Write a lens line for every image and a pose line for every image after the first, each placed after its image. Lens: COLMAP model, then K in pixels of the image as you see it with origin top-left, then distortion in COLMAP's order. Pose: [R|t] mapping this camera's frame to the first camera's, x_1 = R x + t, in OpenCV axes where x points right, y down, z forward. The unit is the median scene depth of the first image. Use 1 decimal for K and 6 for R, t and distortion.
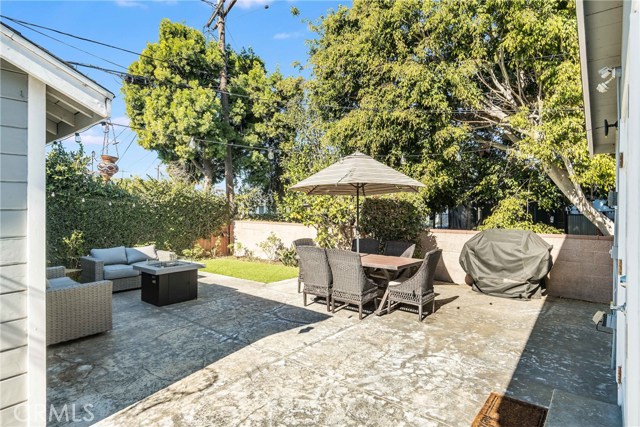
lens RADIAL K [[343.6, 0, 315.8], [0, 343.6, 203.4], [0, 0, 1]] dist [0.029386, -0.008558]
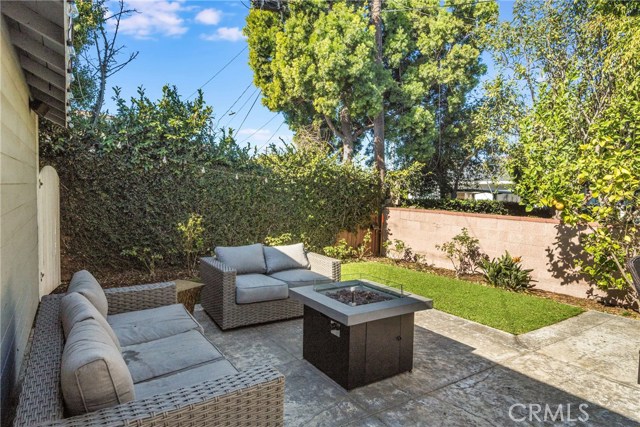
lens RADIAL K [[396.7, 0, 321.0], [0, 396.7, 215.1], [0, 0, 1]] dist [0.002674, -0.011971]
pose [[0.956153, 0.039537, -0.290187, -0.151796], [-0.019860, 0.997318, 0.070444, 0.013399], [0.292194, -0.061593, 0.954374, 0.221820]]
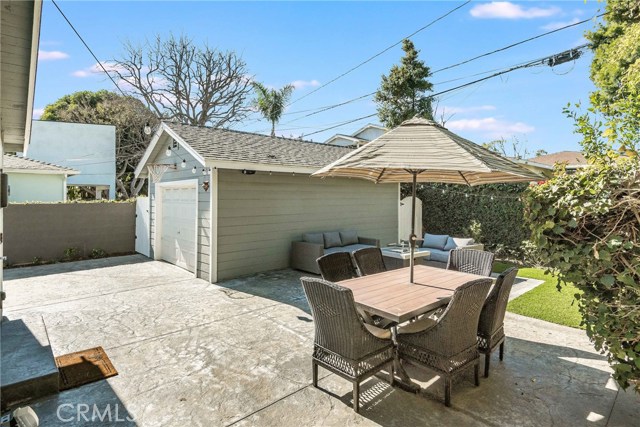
lens RADIAL K [[315.3, 0, 324.3], [0, 315.3, 208.2], [0, 0, 1]] dist [0.010791, -0.000957]
pose [[-0.093295, 0.026500, -0.995286, 0.337249], [0.008551, 0.999630, 0.025814, -0.002934], [0.995602, -0.006102, -0.093487, 0.410543]]
